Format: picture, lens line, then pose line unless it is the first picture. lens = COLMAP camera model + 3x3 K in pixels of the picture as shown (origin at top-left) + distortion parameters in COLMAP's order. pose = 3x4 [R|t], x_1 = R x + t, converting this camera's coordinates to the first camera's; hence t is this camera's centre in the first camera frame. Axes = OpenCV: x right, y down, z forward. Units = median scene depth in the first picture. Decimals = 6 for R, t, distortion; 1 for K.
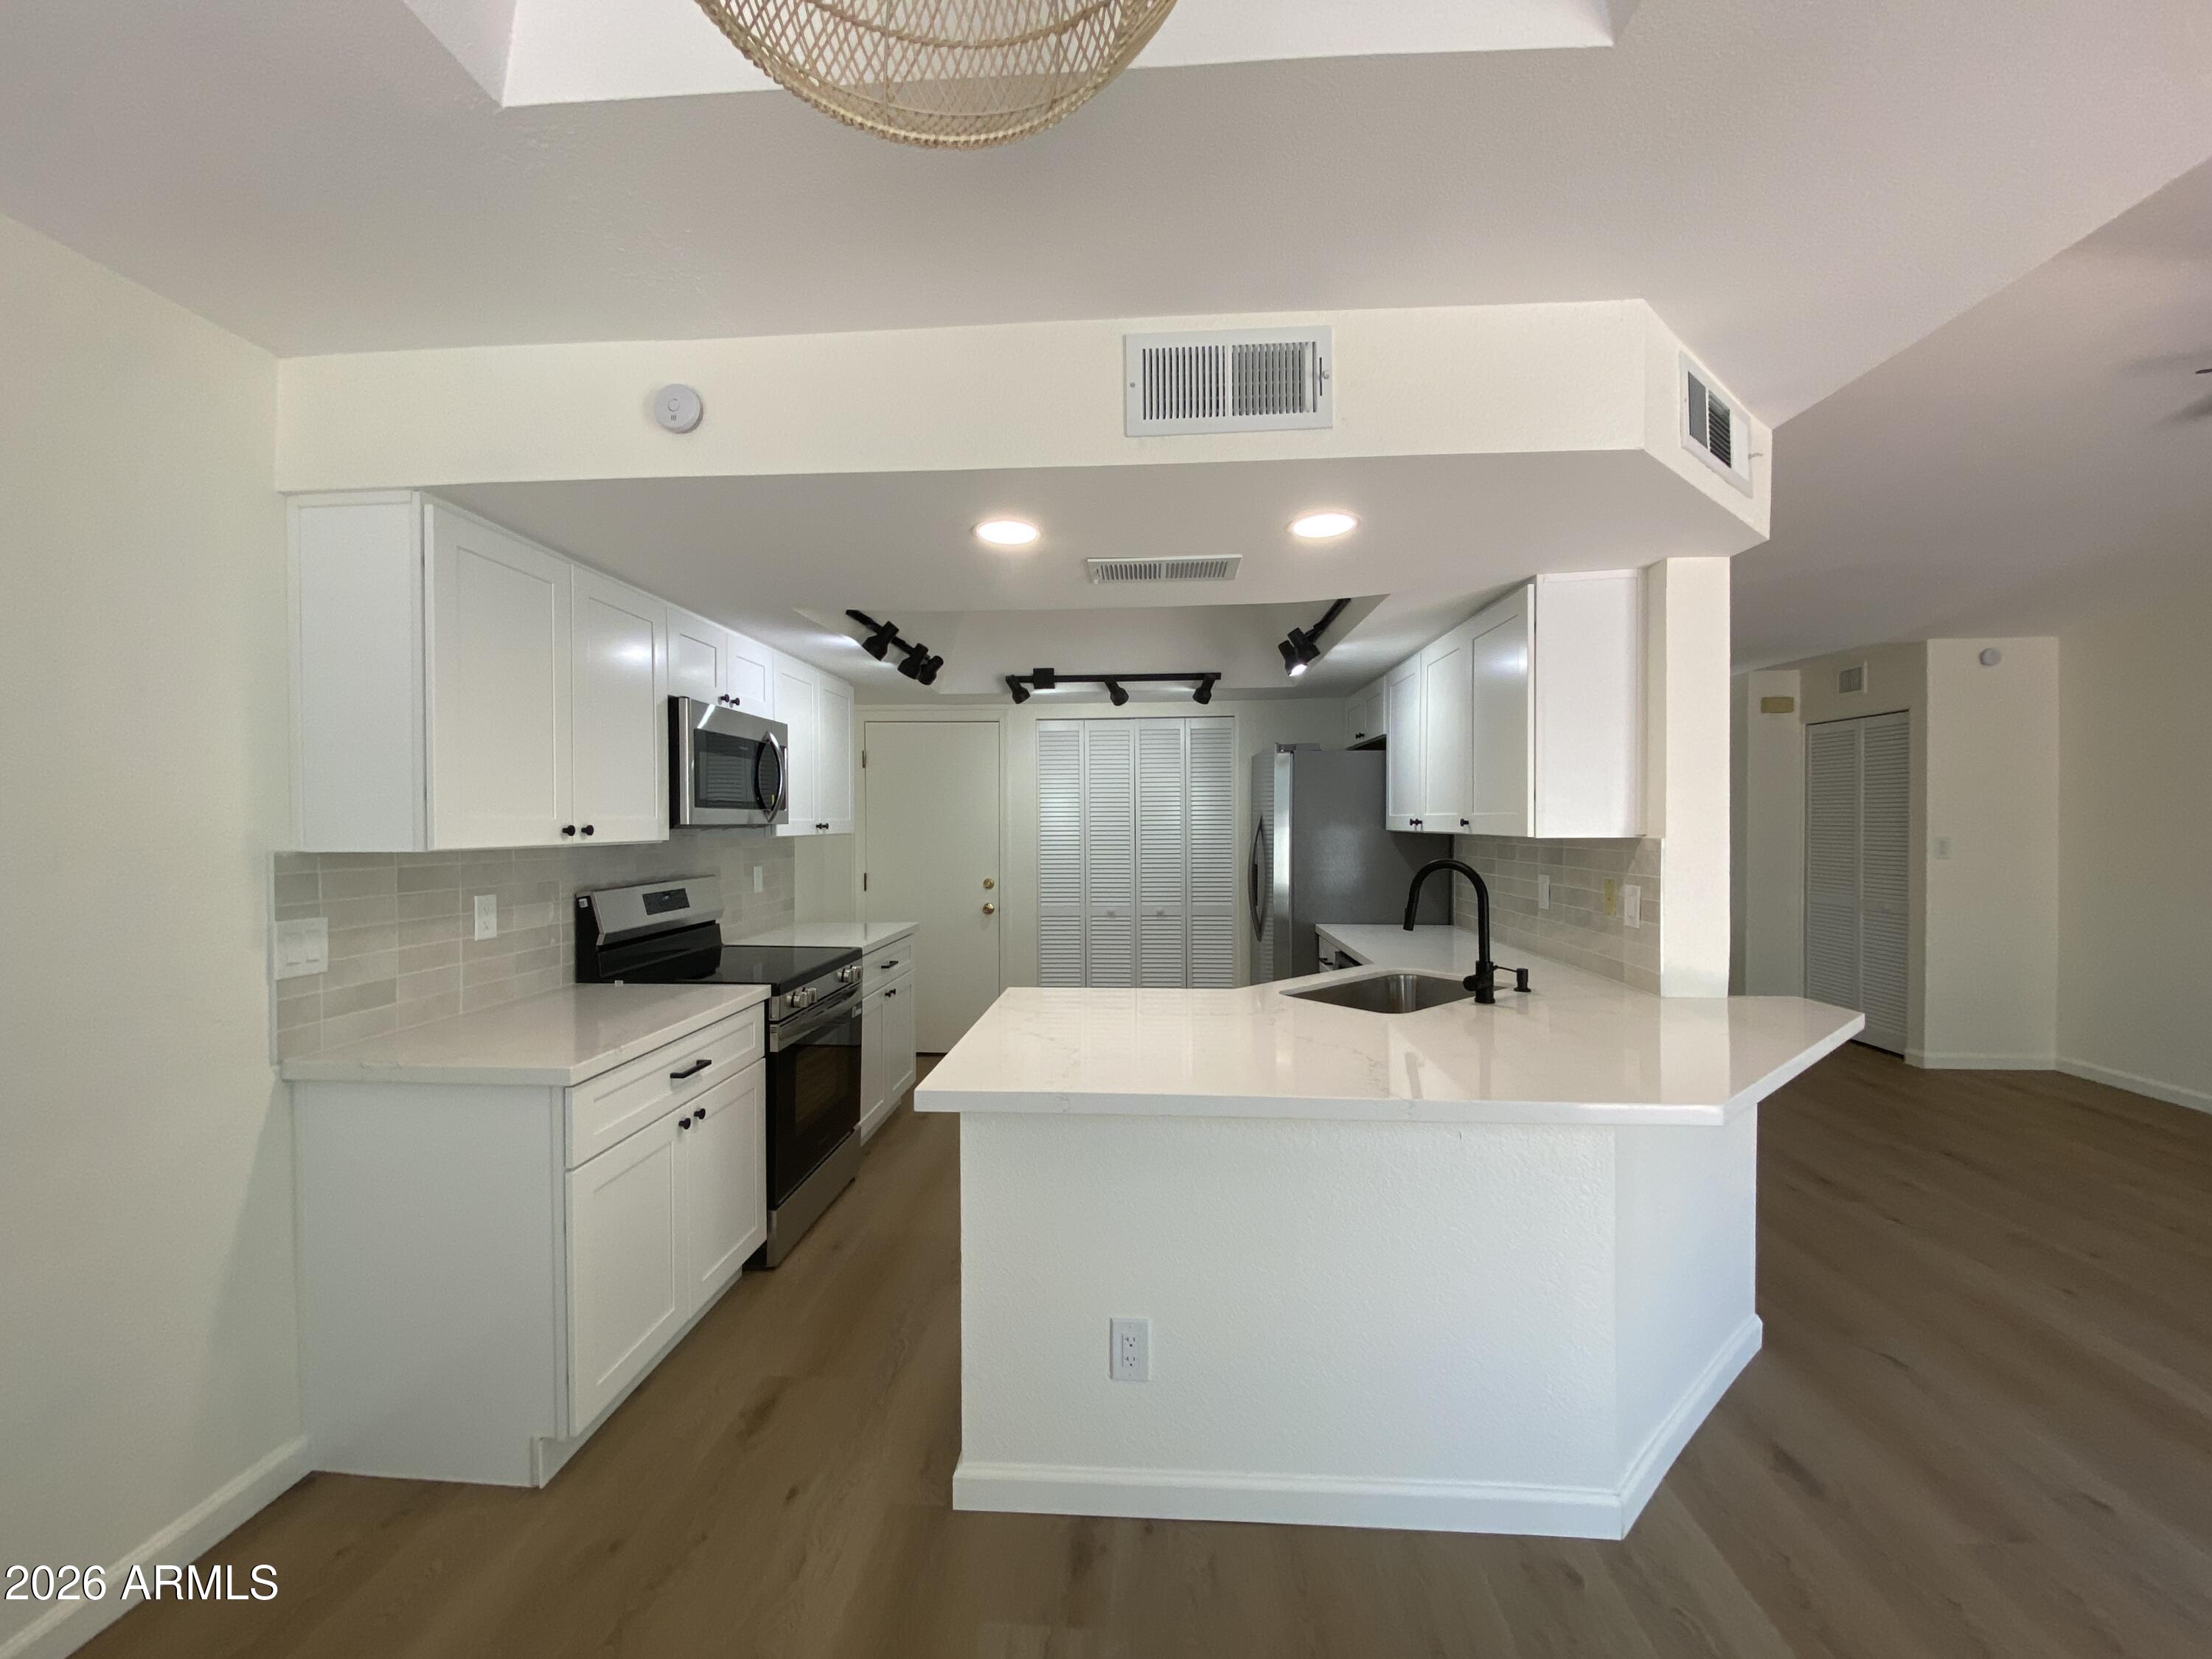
lens RADIAL K [[913.3, 0, 1100.6], [0, 913.3, 827.4], [0, 0, 1]] dist [0.053229, -0.032685]
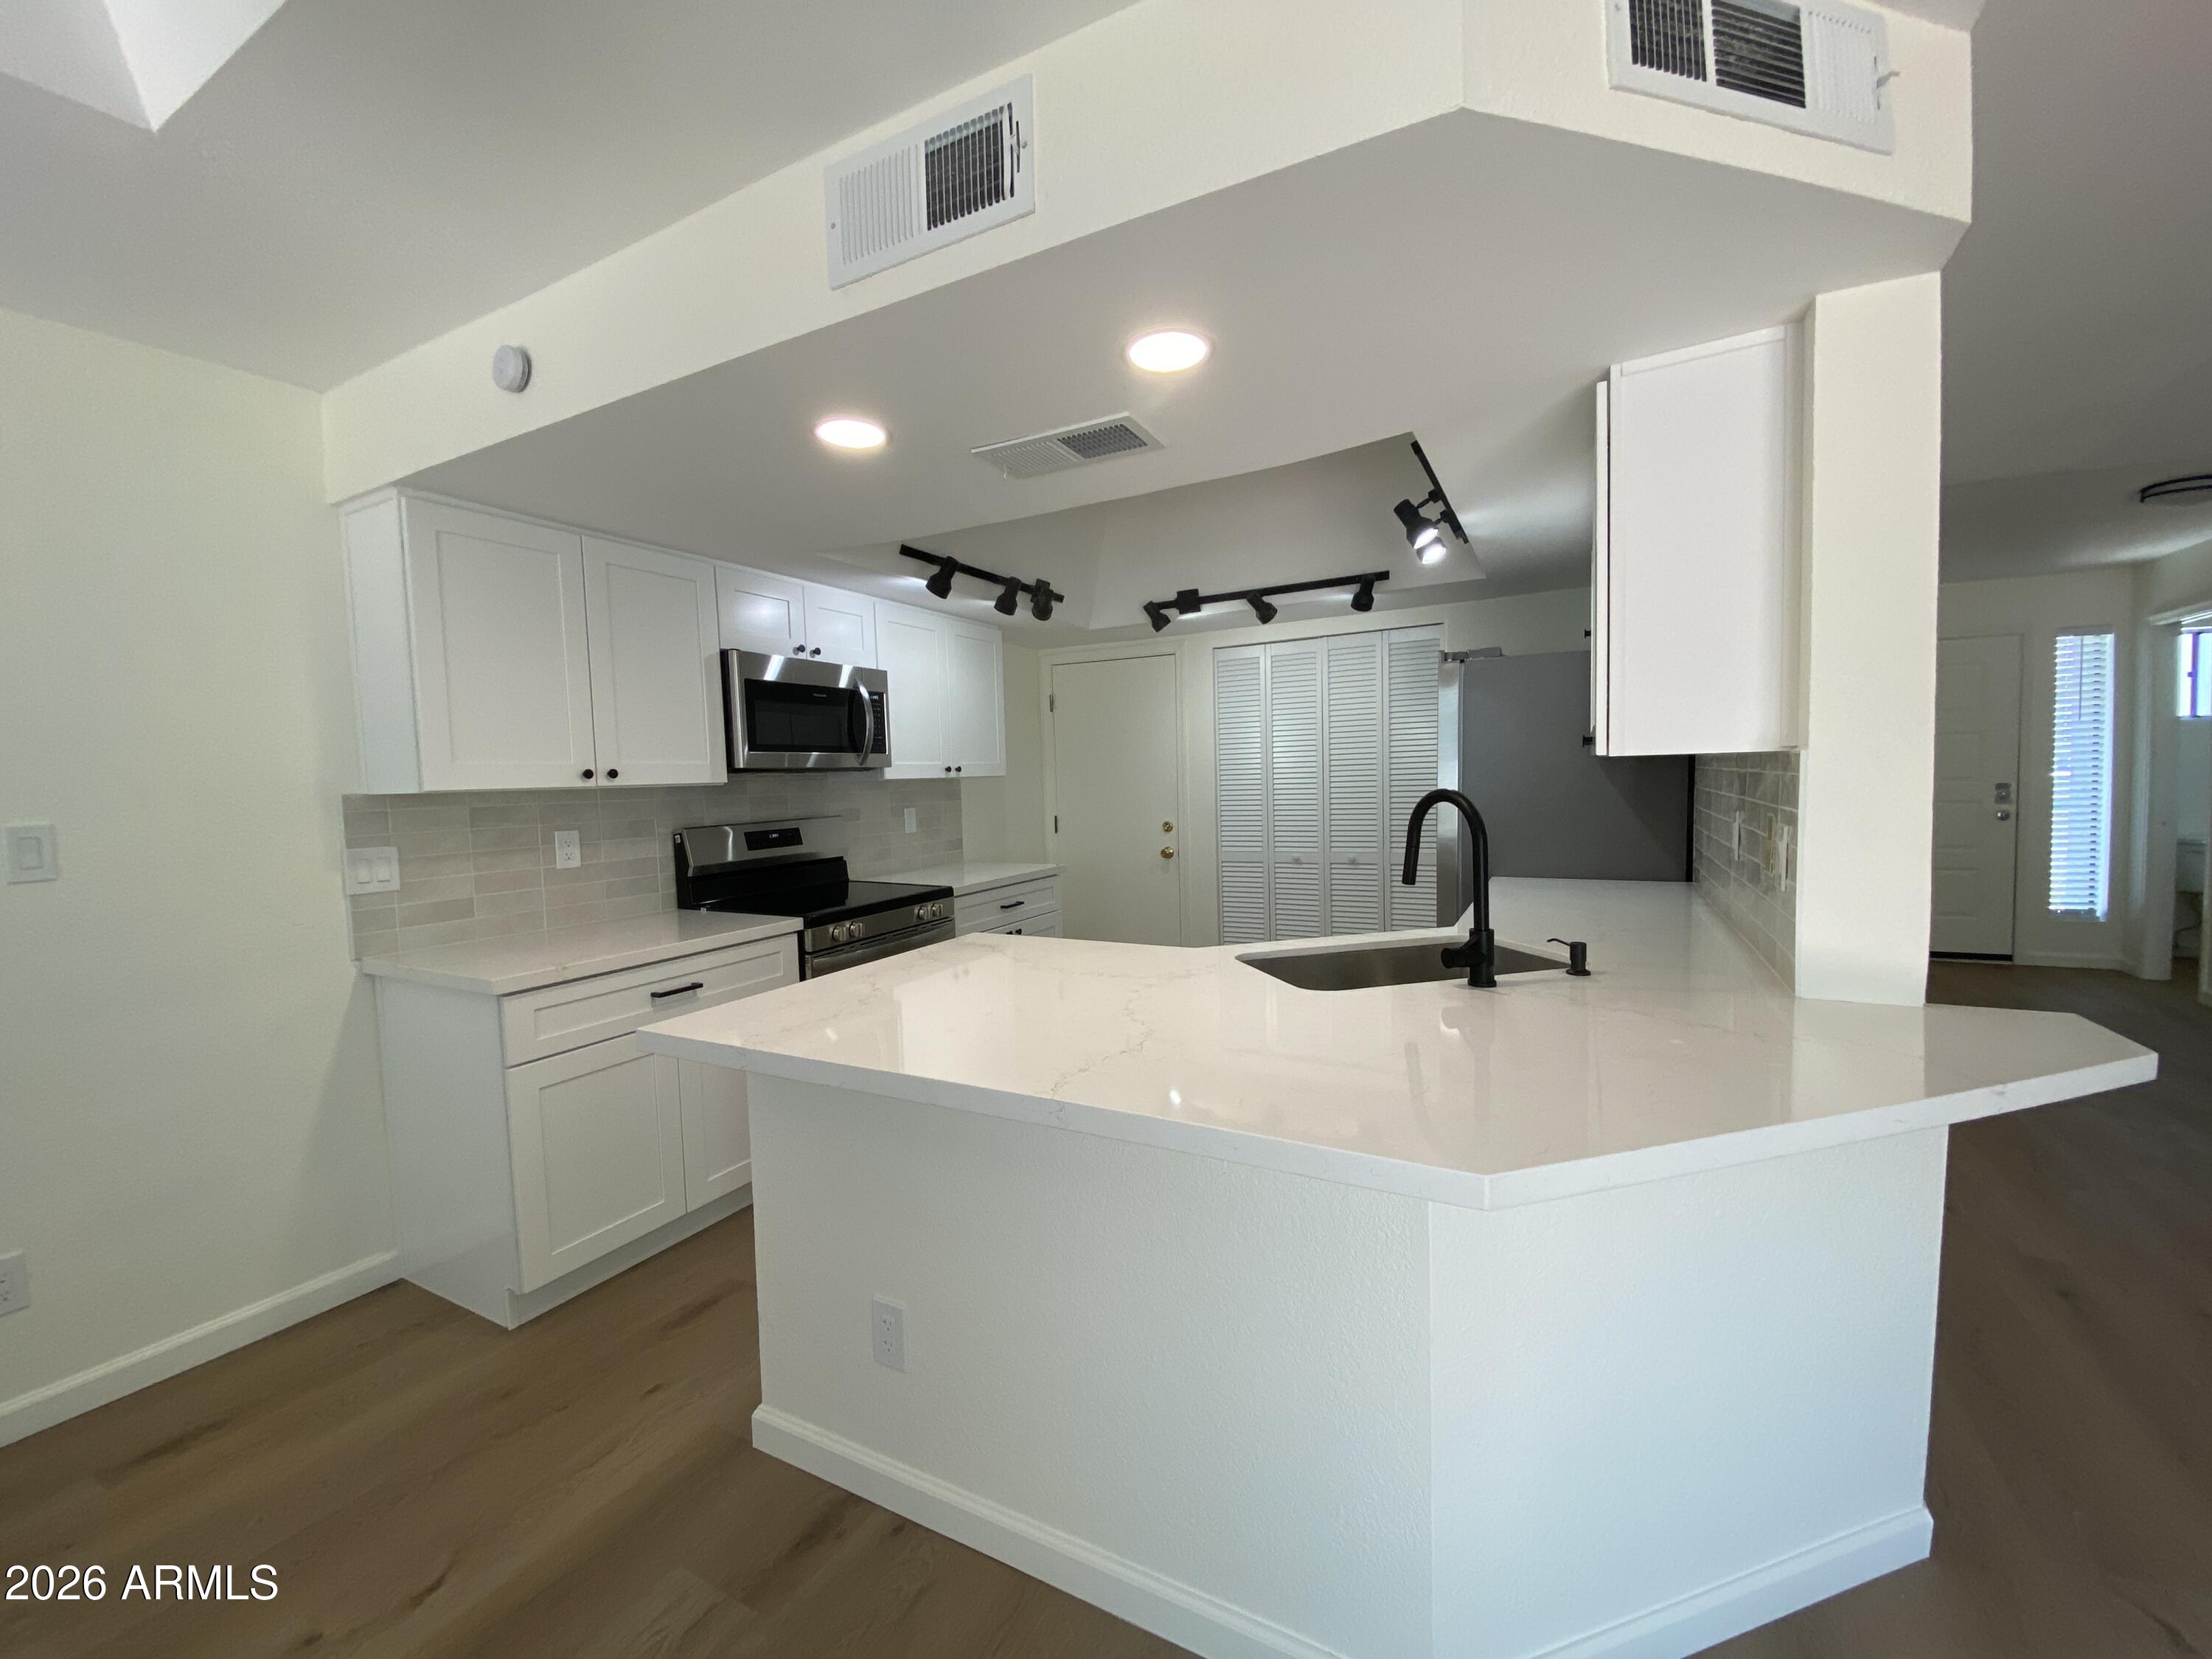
lens RADIAL K [[913.3, 0, 1100.6], [0, 913.3, 827.4], [0, 0, 1]] dist [0.053229, -0.032685]
pose [[0.906048, 0.002709, -0.423166, 0.396502], [0.022360, 0.998276, 0.054266, 0.017293], [0.422583, -0.058630, 0.904426, 0.196261]]
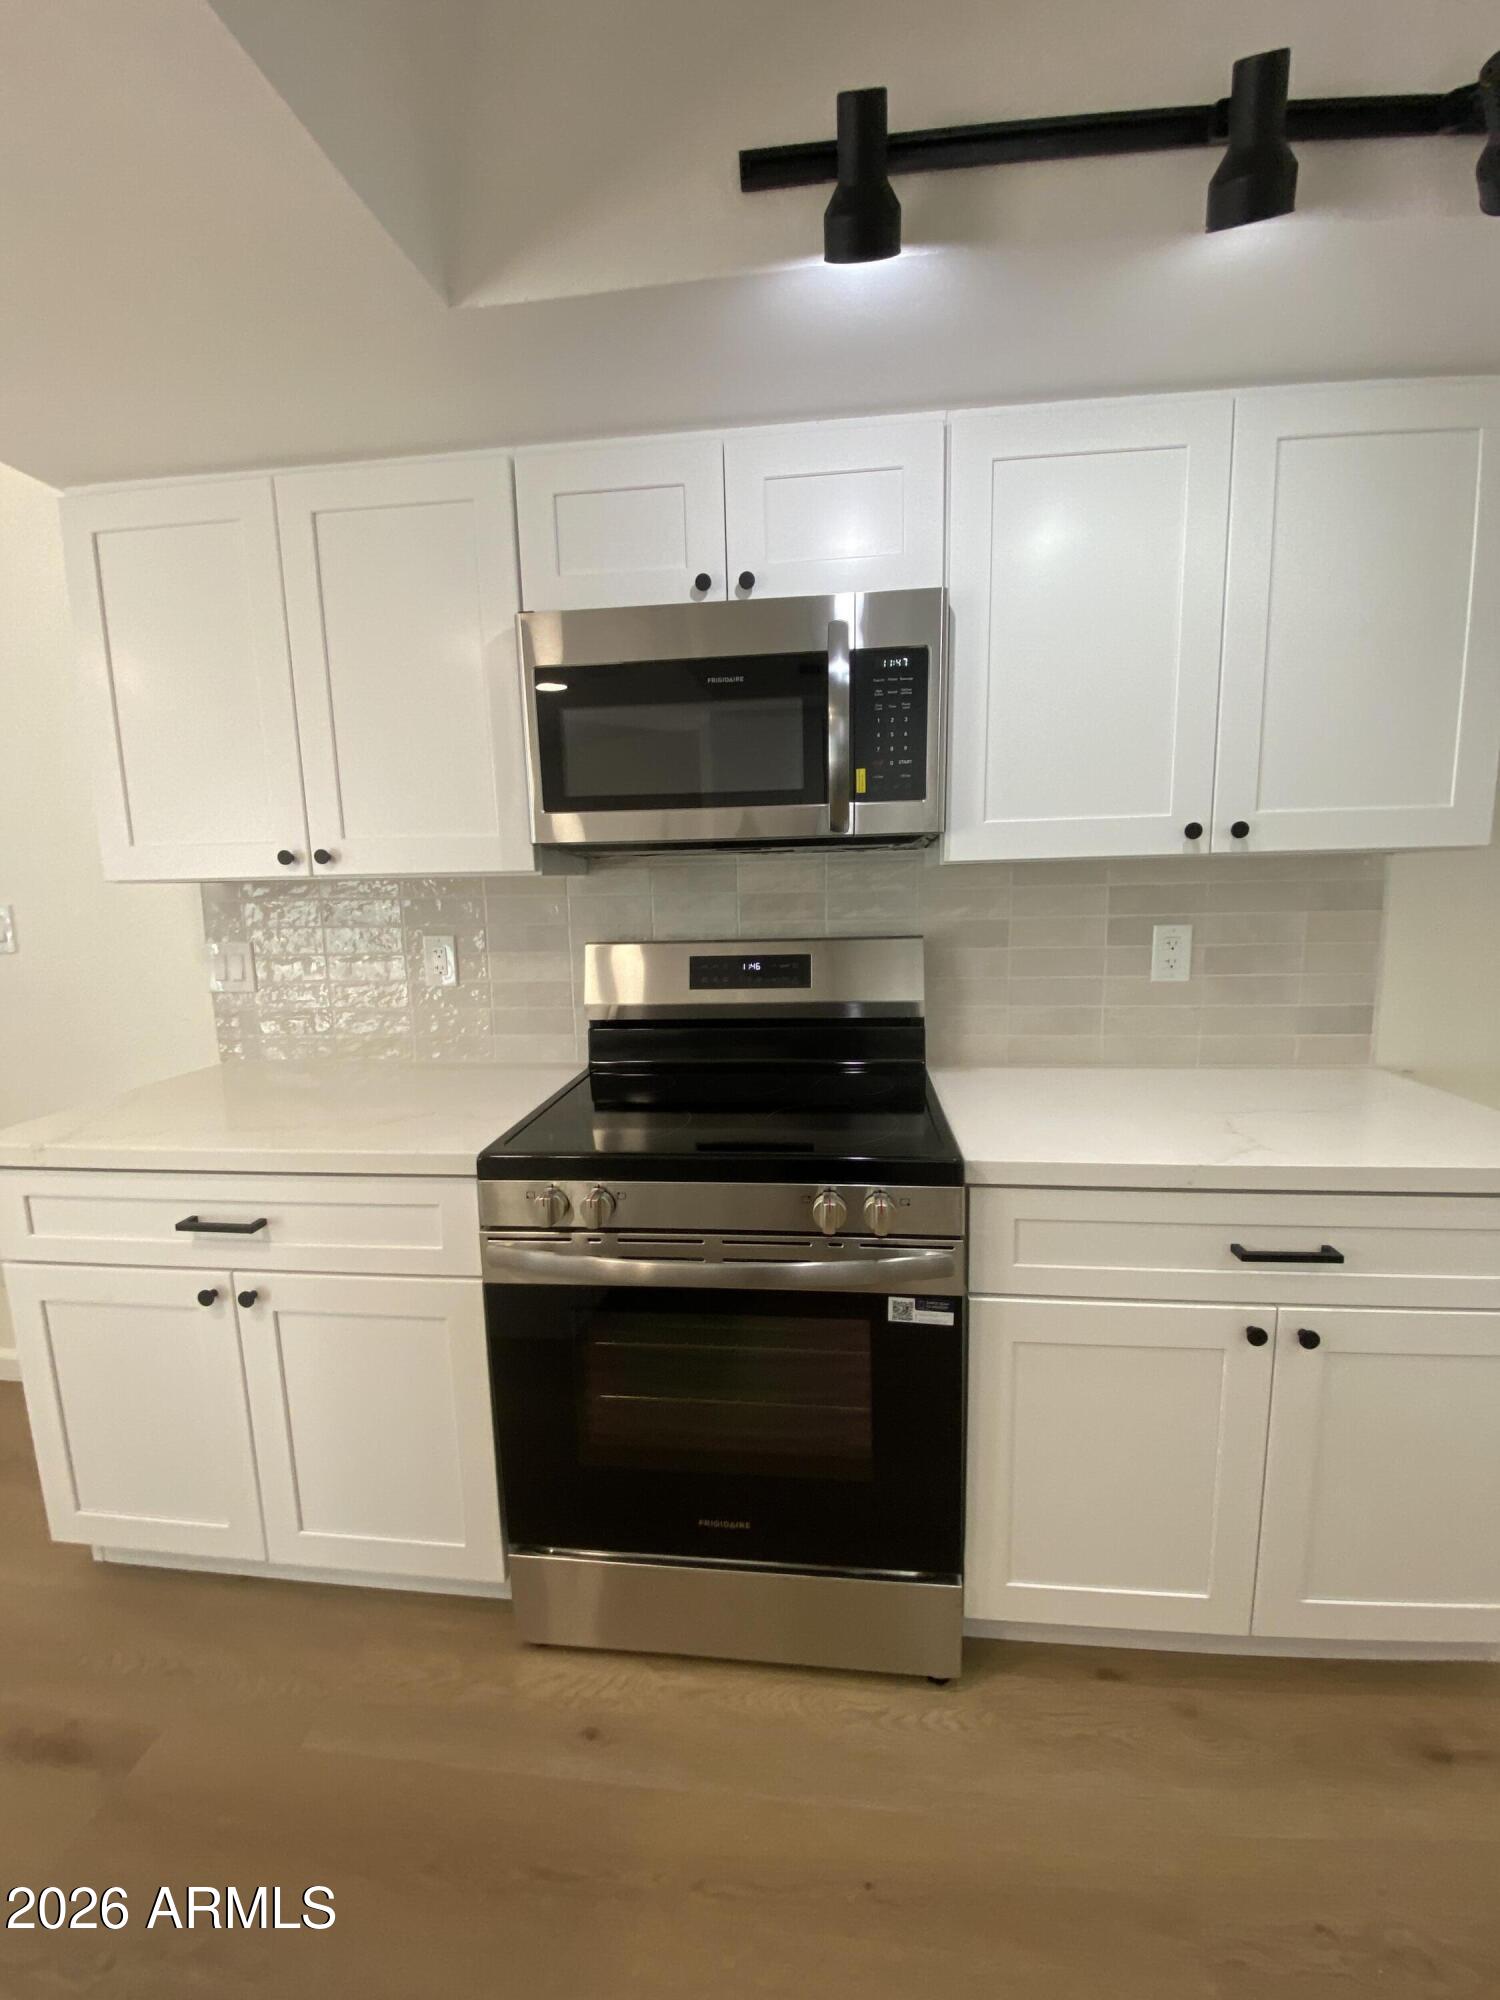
lens RADIAL K [[825.7, 0, 750.0], [0, 825.7, 1000.0], [0, 0, 1]] dist [0.053229, -0.032685]
pose [[-0.048915, 0.163611, -0.985311, 0.082665], [0.016136, 0.986493, 0.163006, 0.010304], [0.998673, -0.007925, -0.050895, 1.170056]]
